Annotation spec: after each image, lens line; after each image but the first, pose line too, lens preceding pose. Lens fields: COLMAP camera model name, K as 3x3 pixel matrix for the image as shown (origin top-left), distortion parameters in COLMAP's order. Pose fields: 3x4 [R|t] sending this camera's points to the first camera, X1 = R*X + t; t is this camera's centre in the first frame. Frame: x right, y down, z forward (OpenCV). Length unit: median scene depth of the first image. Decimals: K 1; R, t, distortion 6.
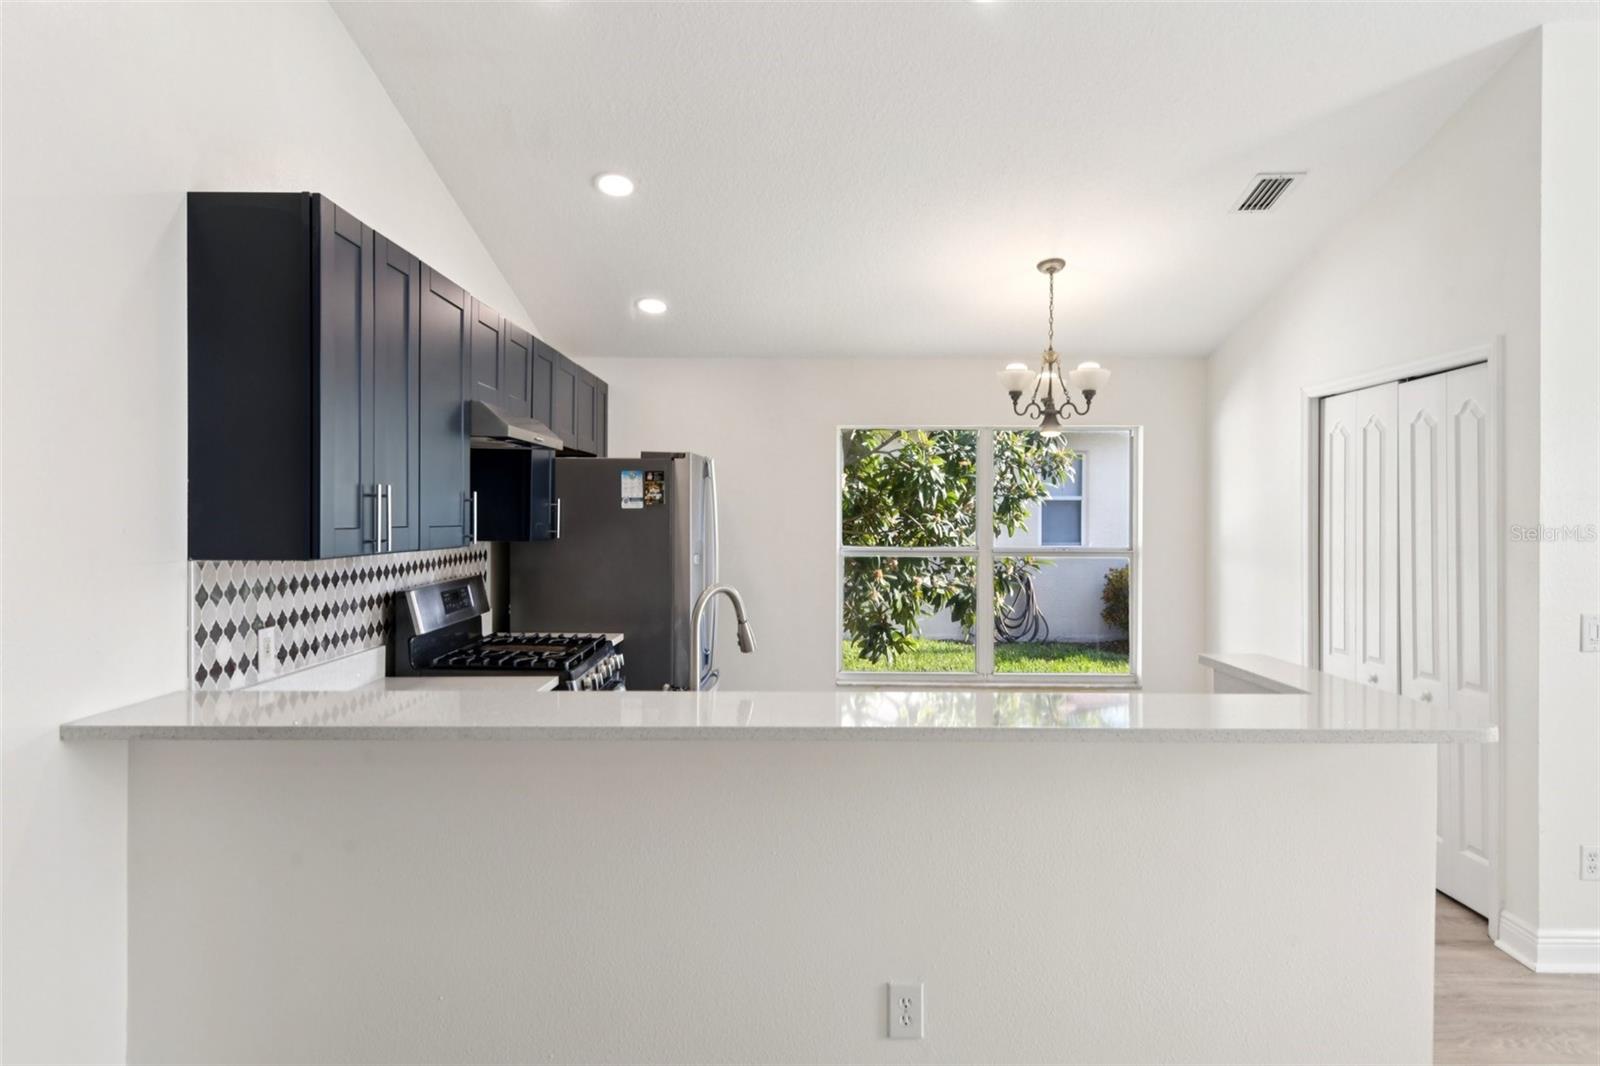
lens RADIAL K [[949.6, 0, 800.0], [0, 949.6, 533.0], [0, 0, 1]] dist [0.000531, -0.000913]
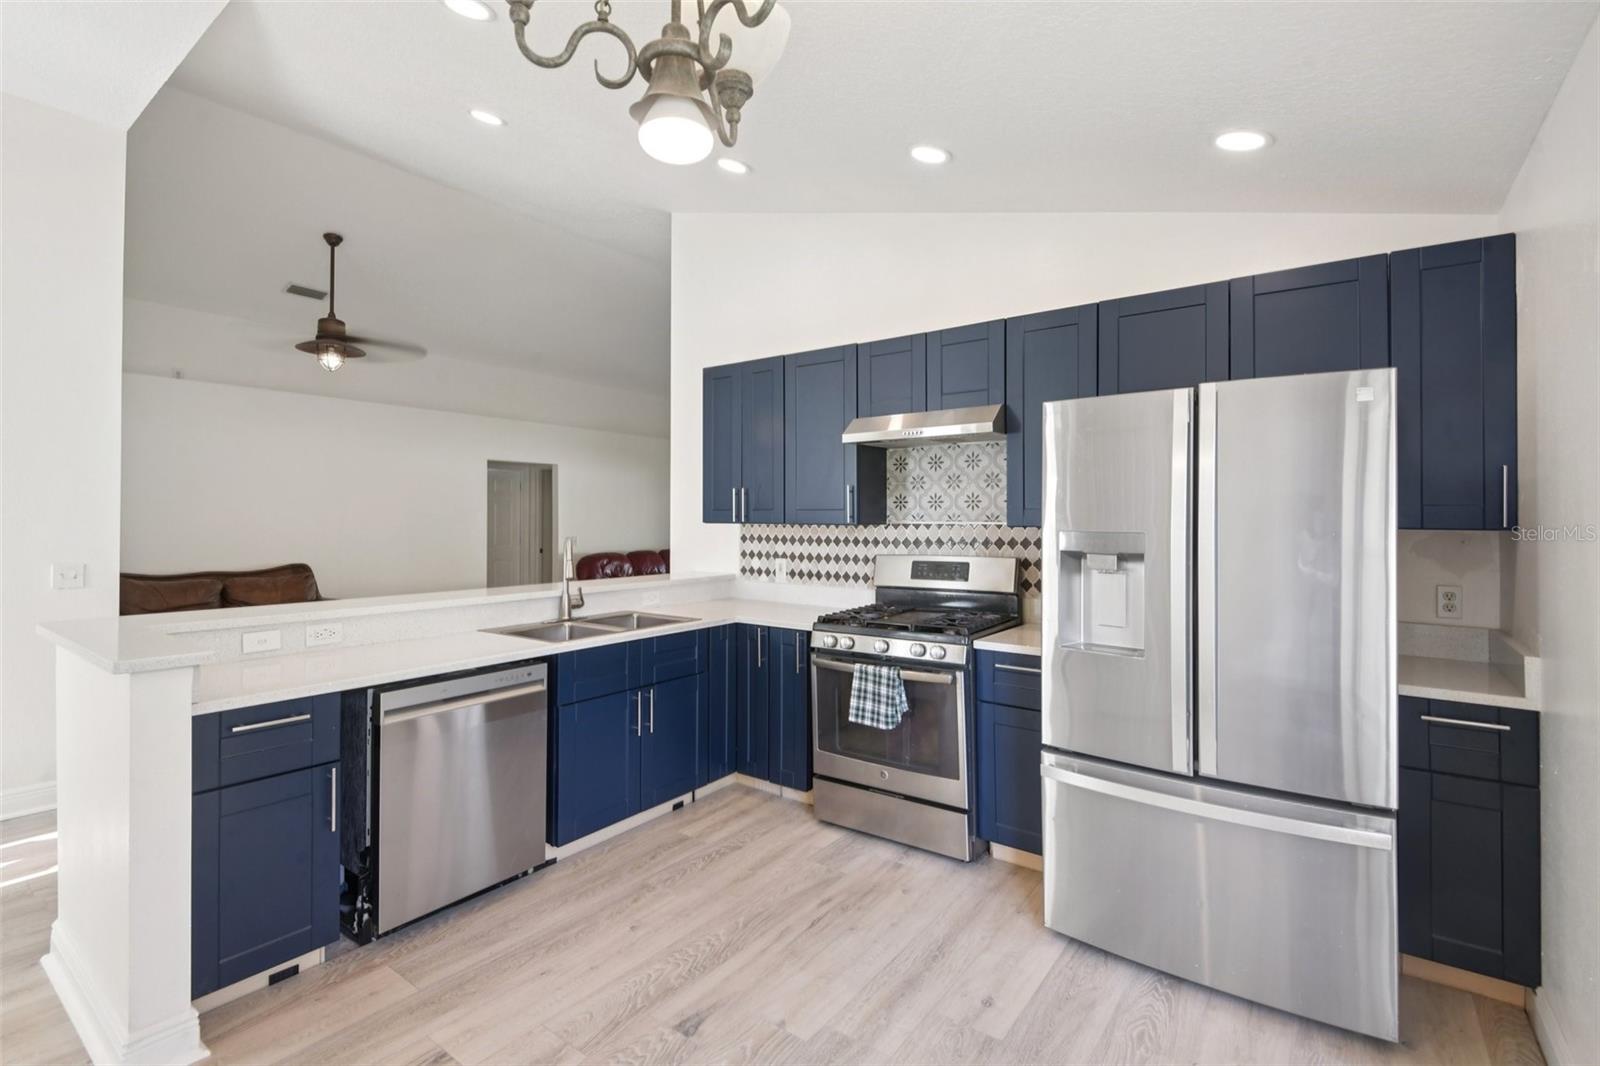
lens RADIAL K [[727.3, 0, 803.3], [0, 727.3, 521.9], [0, 0, 1]] dist [0.017906, -0.017140]
pose [[-0.591847, -0.003204, -0.806044, 0.425143], [-0.022094, 0.999681, 0.012249, -0.000750], [0.805747, 0.025059, -0.591729, 1.201980]]
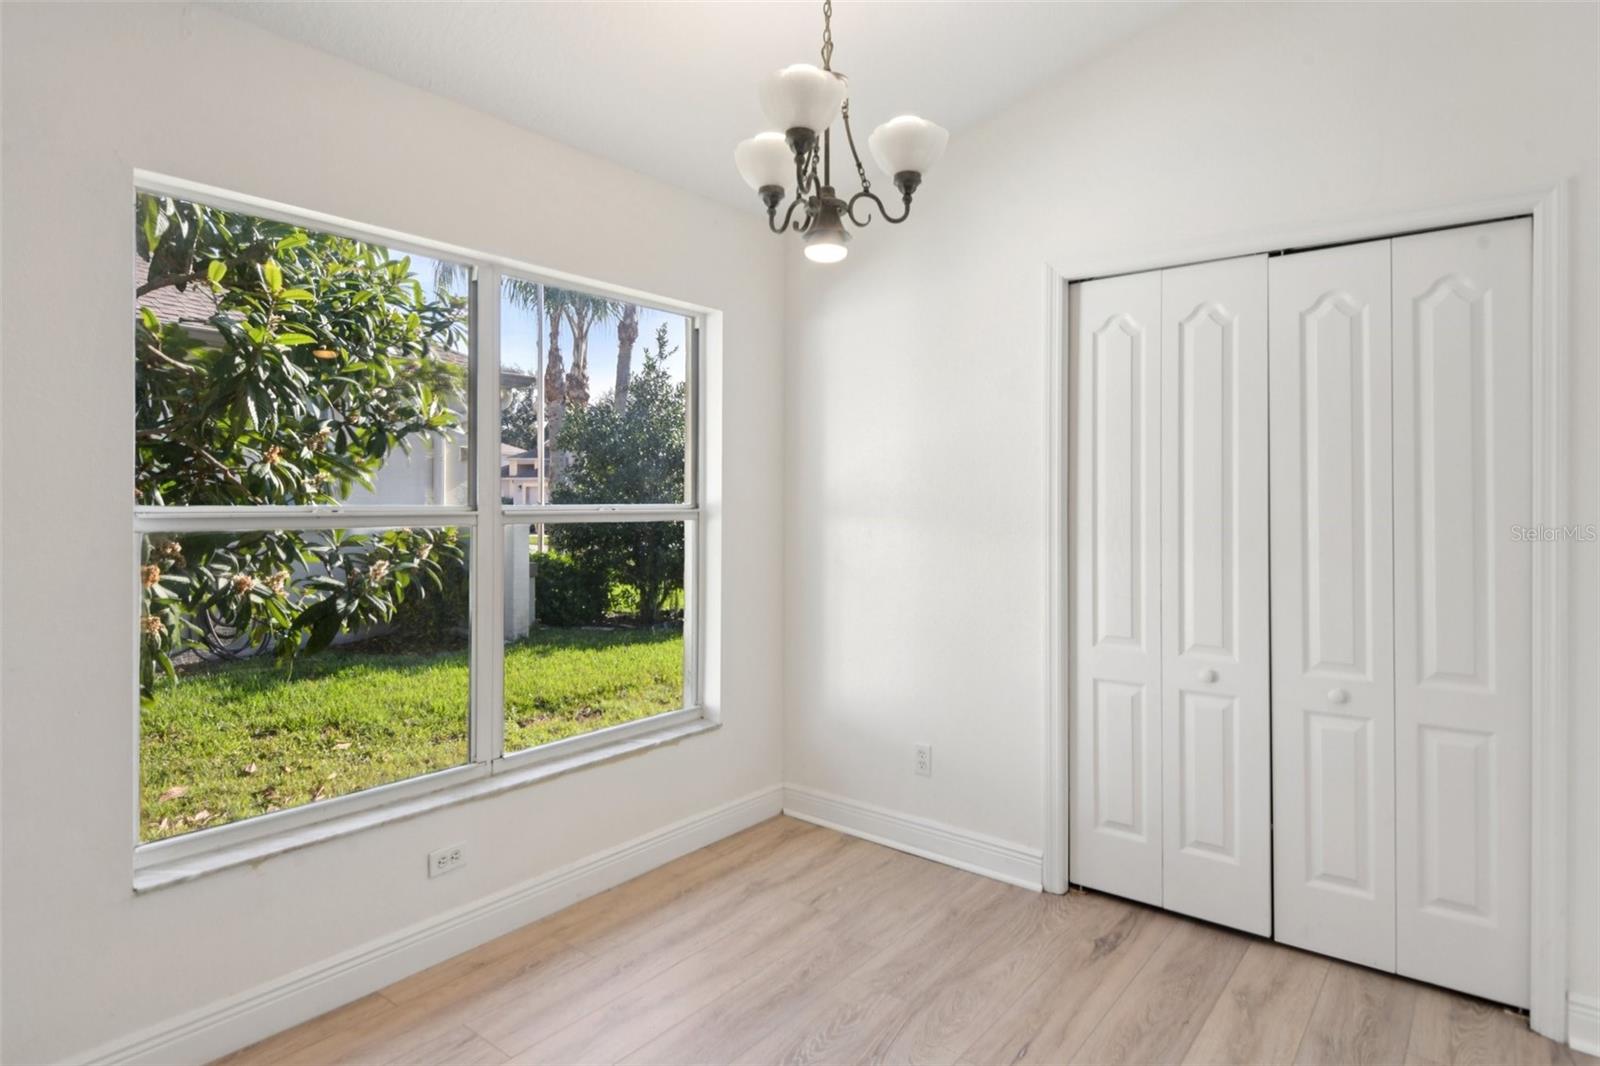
lens RADIAL K [[883.7, 0, 804.6], [0, 883.7, 493.2], [0, 0, 1]] dist [0.025730, -0.027460]
pose [[0.610523, 0.004242, 0.791987, -0.093357], [0.009961, 0.999865, -0.013034, 0.020957], [-0.791936, 0.015846, 0.610398, 0.770347]]
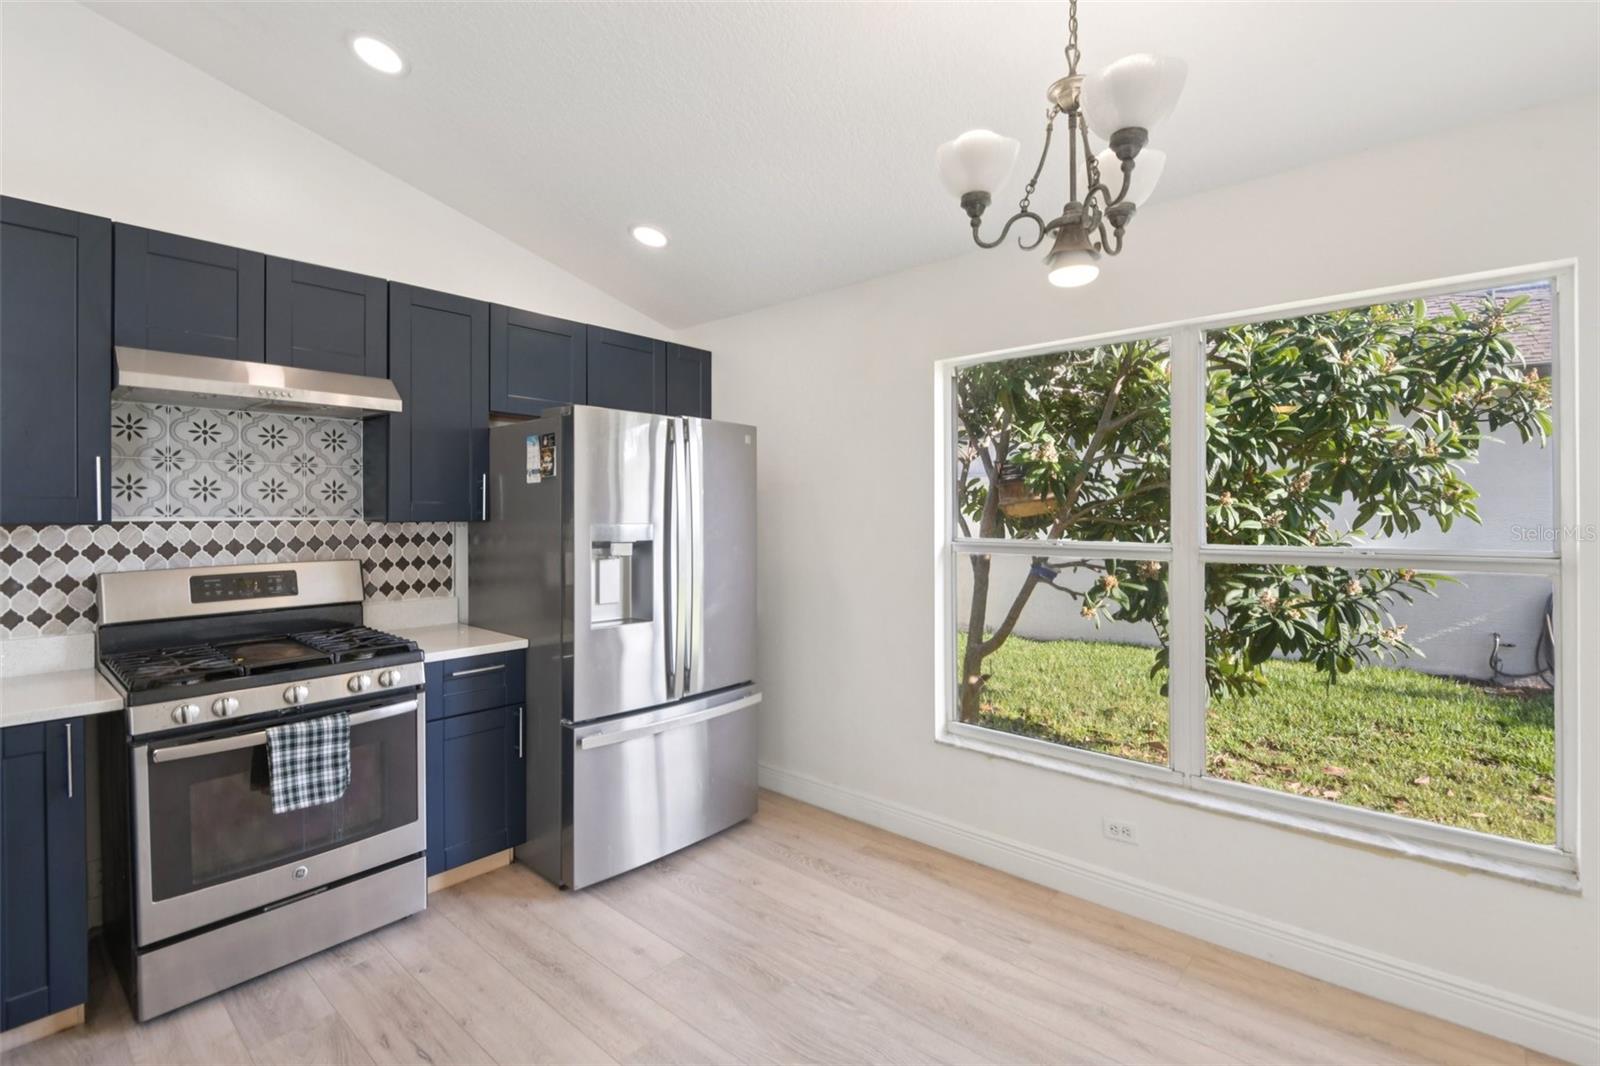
lens RADIAL K [[727.3, 0, 803.3], [0, 727.3, 521.9], [0, 0, 1]] dist [0.017906, -0.017140]
pose [[0.757249, 0.002389, -0.653122, 0.401251], [-0.008979, 0.999937, -0.006753, 0.008878], [0.653065, 0.010979, 0.757223, 0.701804]]
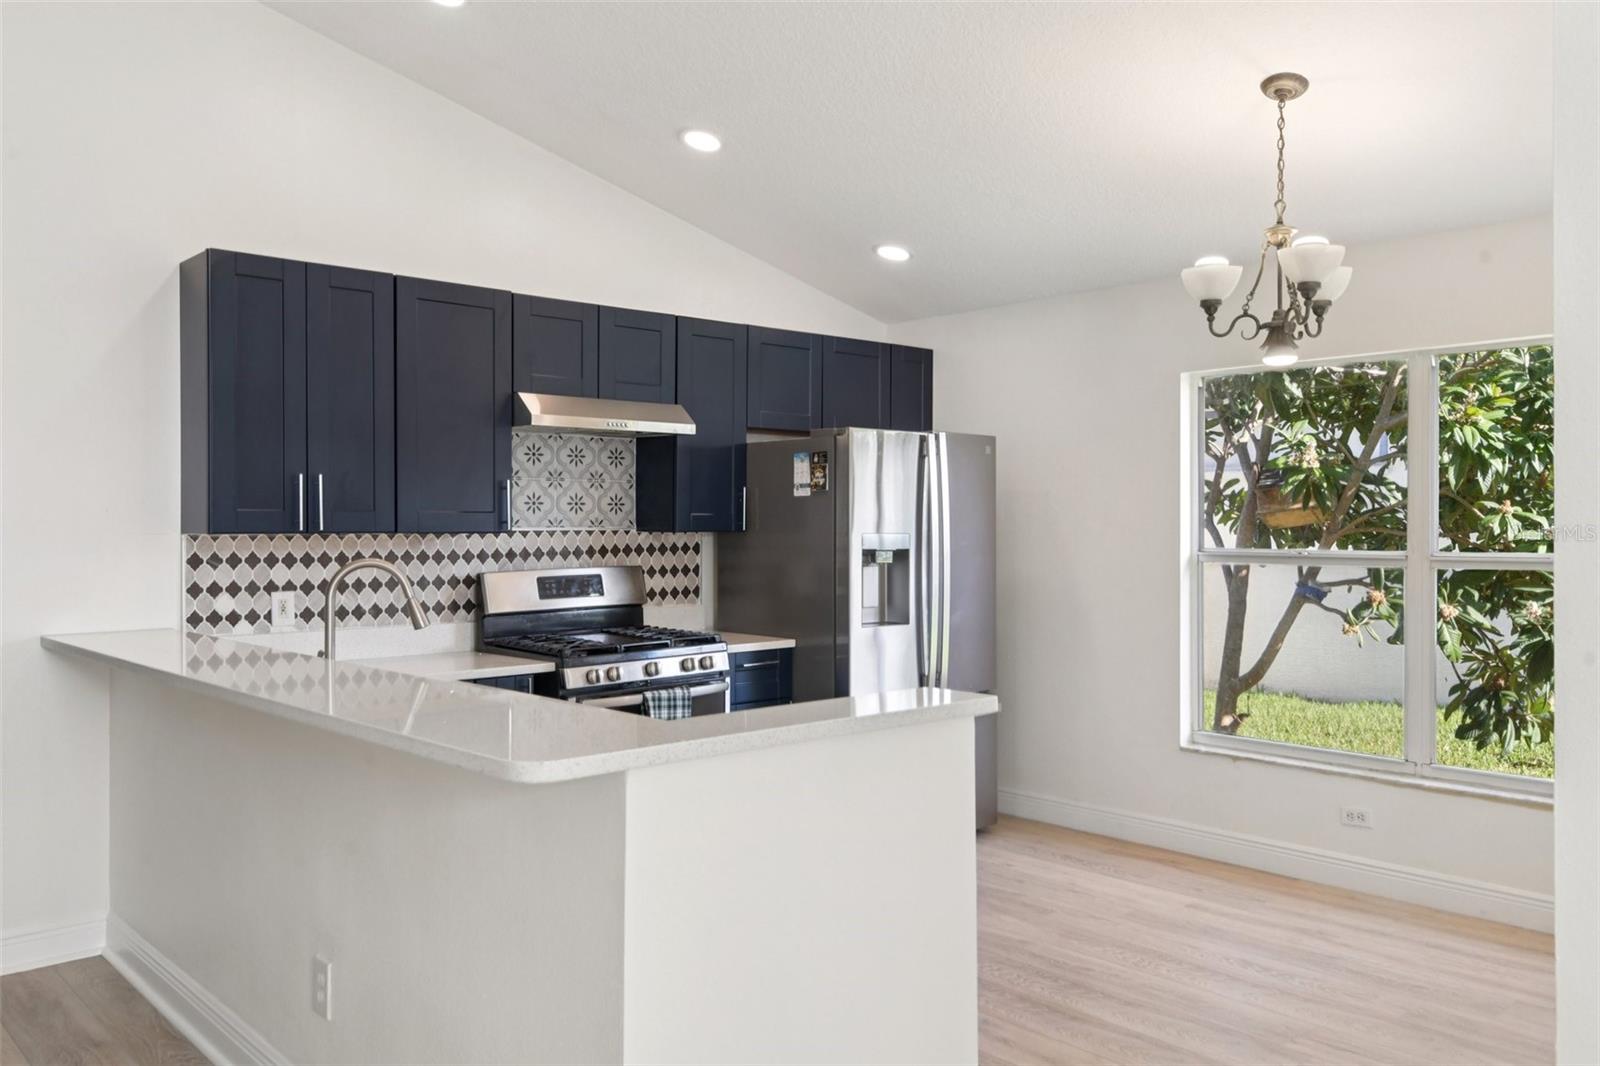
lens RADIAL K [[1241.5, 0, 797.4], [0, 1241.5, 544.7], [0, 0, 1]] dist [0.005302, -0.004758]
pose [[0.673162, 0.008060, -0.739451, 0.674042], [-0.010629, 0.999943, 0.001223, 0.017375], [0.739418, 0.007036, 0.673210, 0.239375]]
